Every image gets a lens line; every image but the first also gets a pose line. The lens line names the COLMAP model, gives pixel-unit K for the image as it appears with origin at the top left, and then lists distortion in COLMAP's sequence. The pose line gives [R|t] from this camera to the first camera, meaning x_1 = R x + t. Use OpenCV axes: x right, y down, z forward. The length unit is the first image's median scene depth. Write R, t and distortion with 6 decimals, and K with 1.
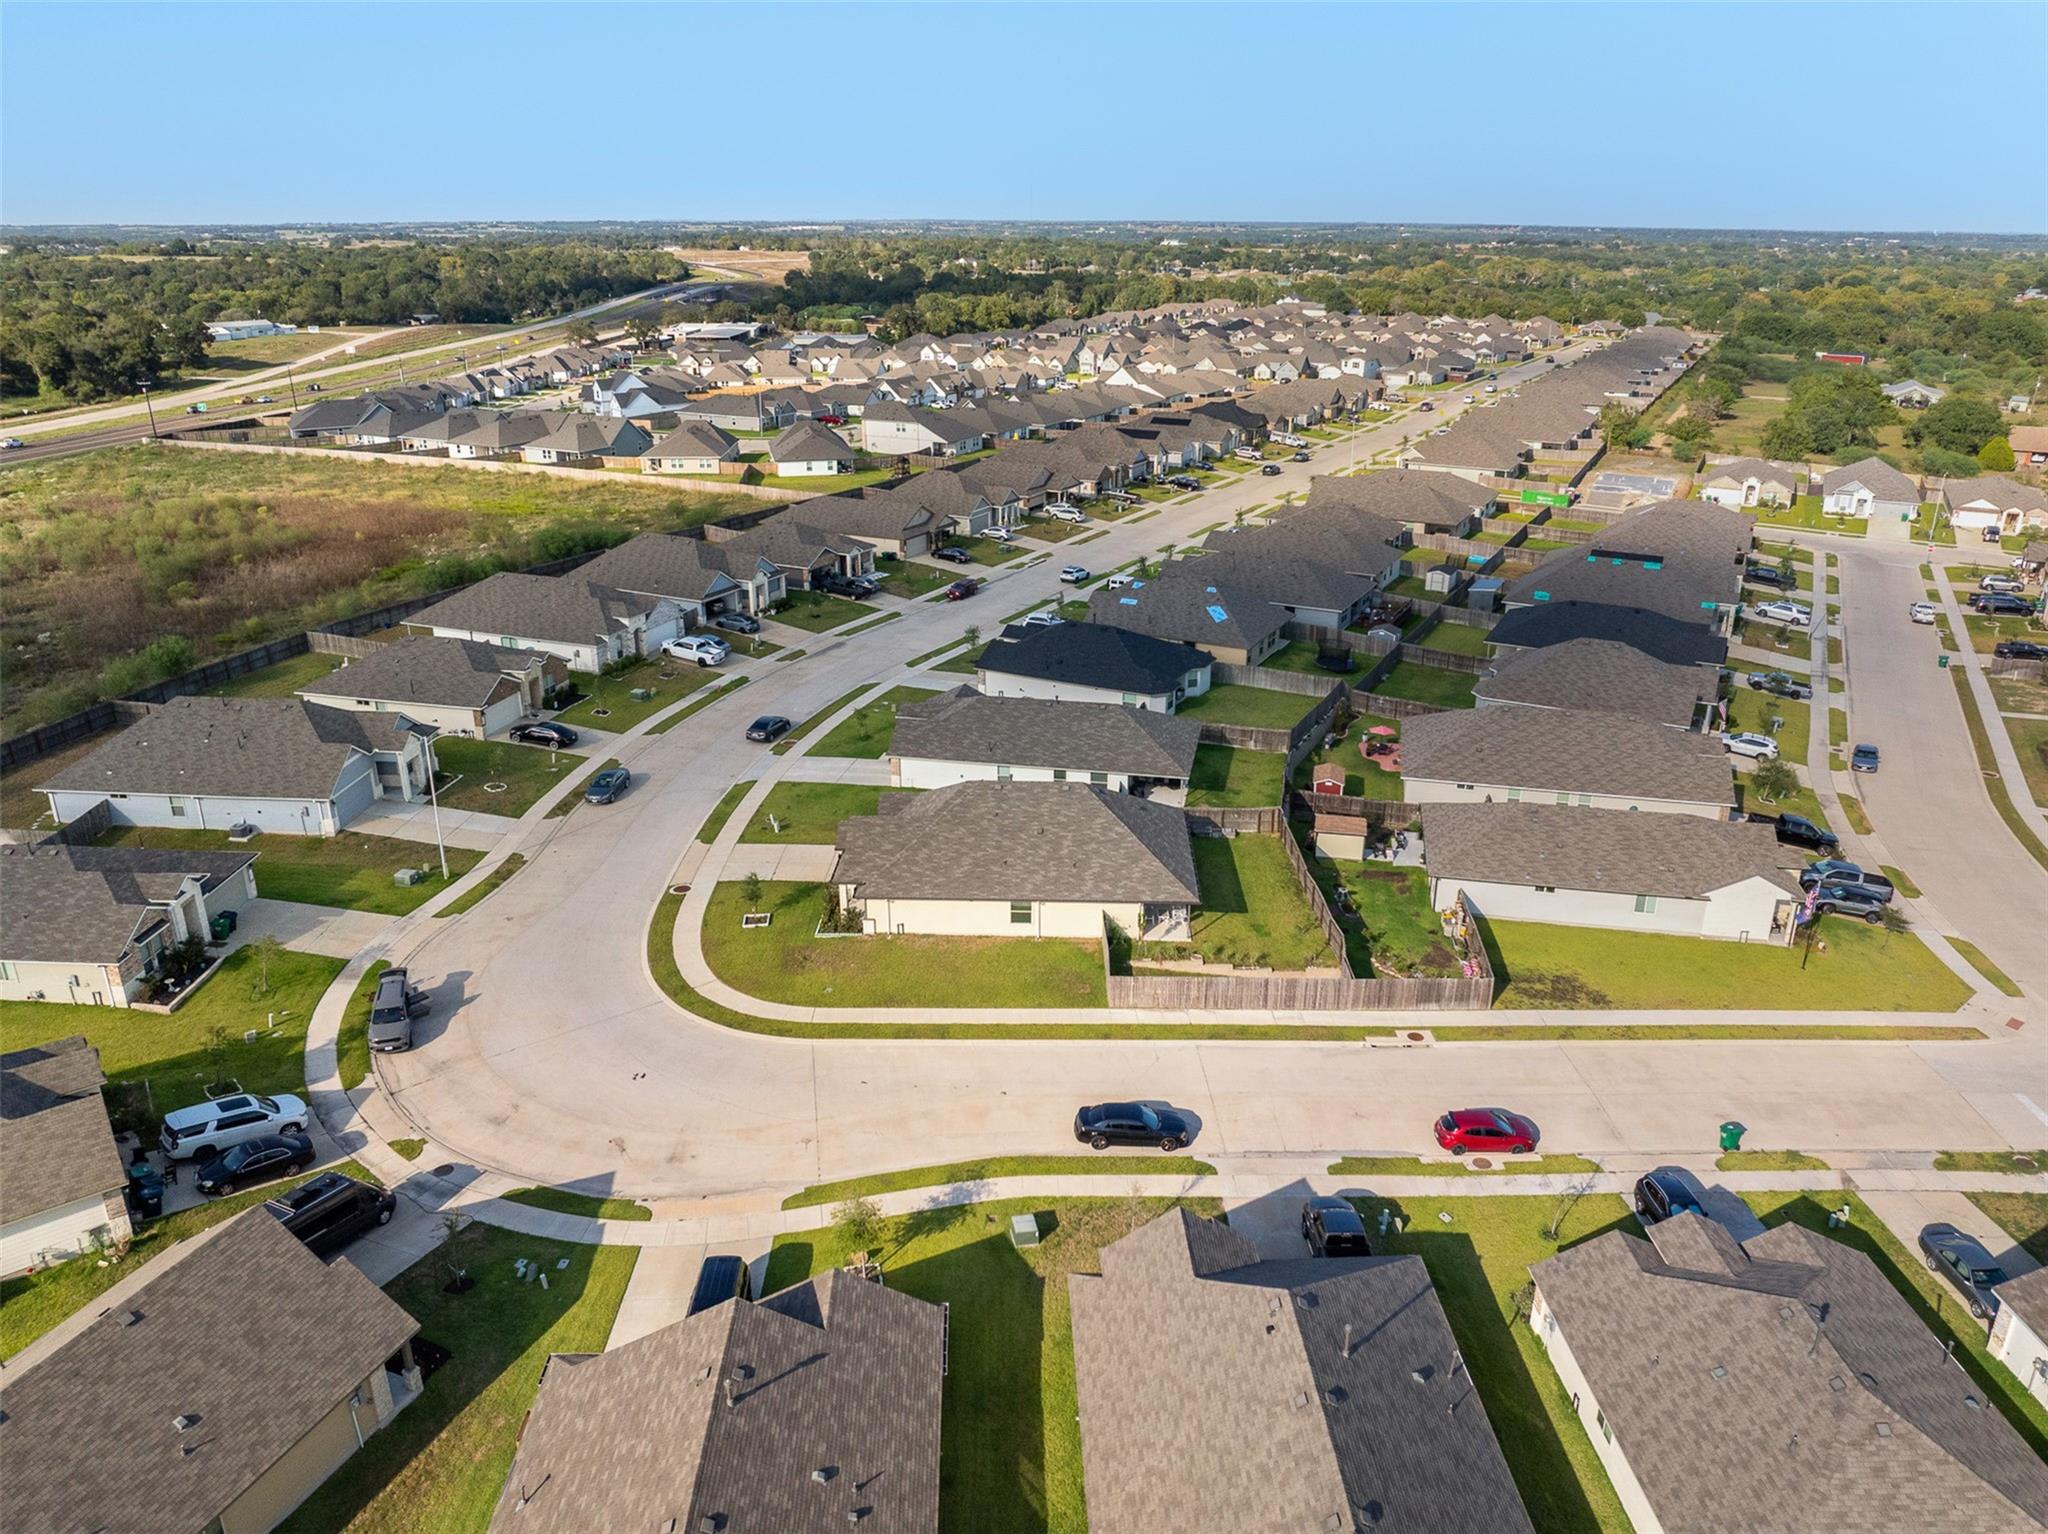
lens RADIAL K [[1436.6, 0, 1031.1], [0, 1436.6, 762.8], [0, 0, 1]] dist [-0.044998, 0.013150]
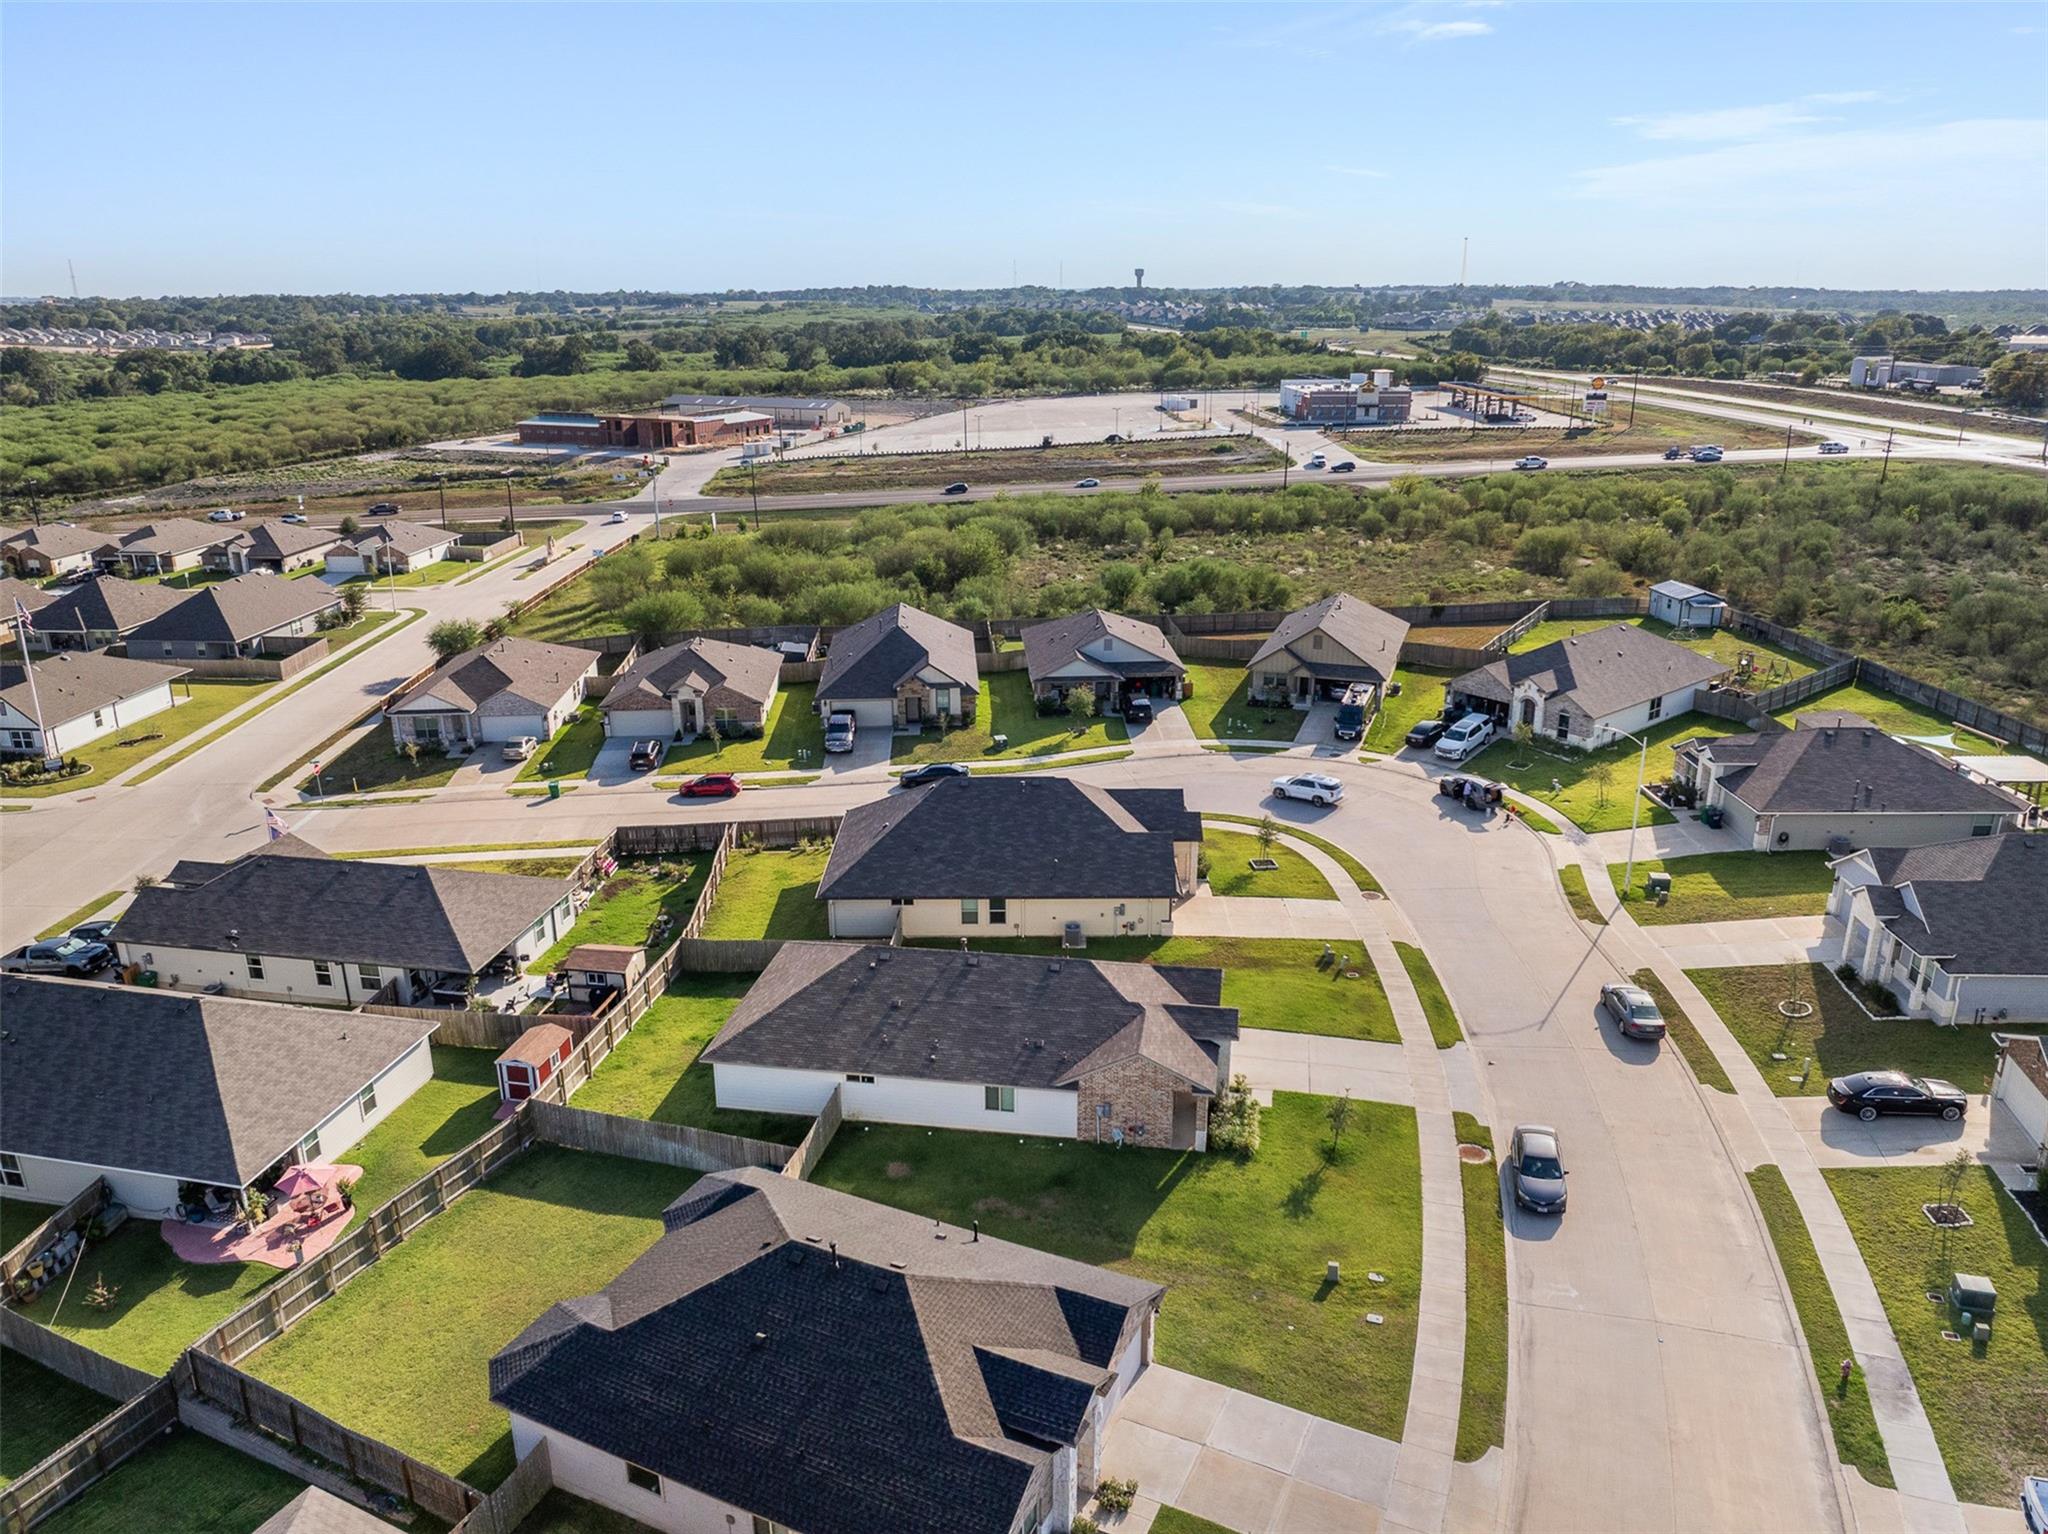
lens RADIAL K [[1436.6, 0, 1031.1], [0, 1436.6, 762.8], [0, 0, 1]] dist [-0.044998, 0.013150]
pose [[-0.999503, 0.012746, -0.028820, 0.008884], [-0.008303, 0.775718, 0.631025, -0.702359], [0.030400, 0.630951, -0.775227, 2.038413]]
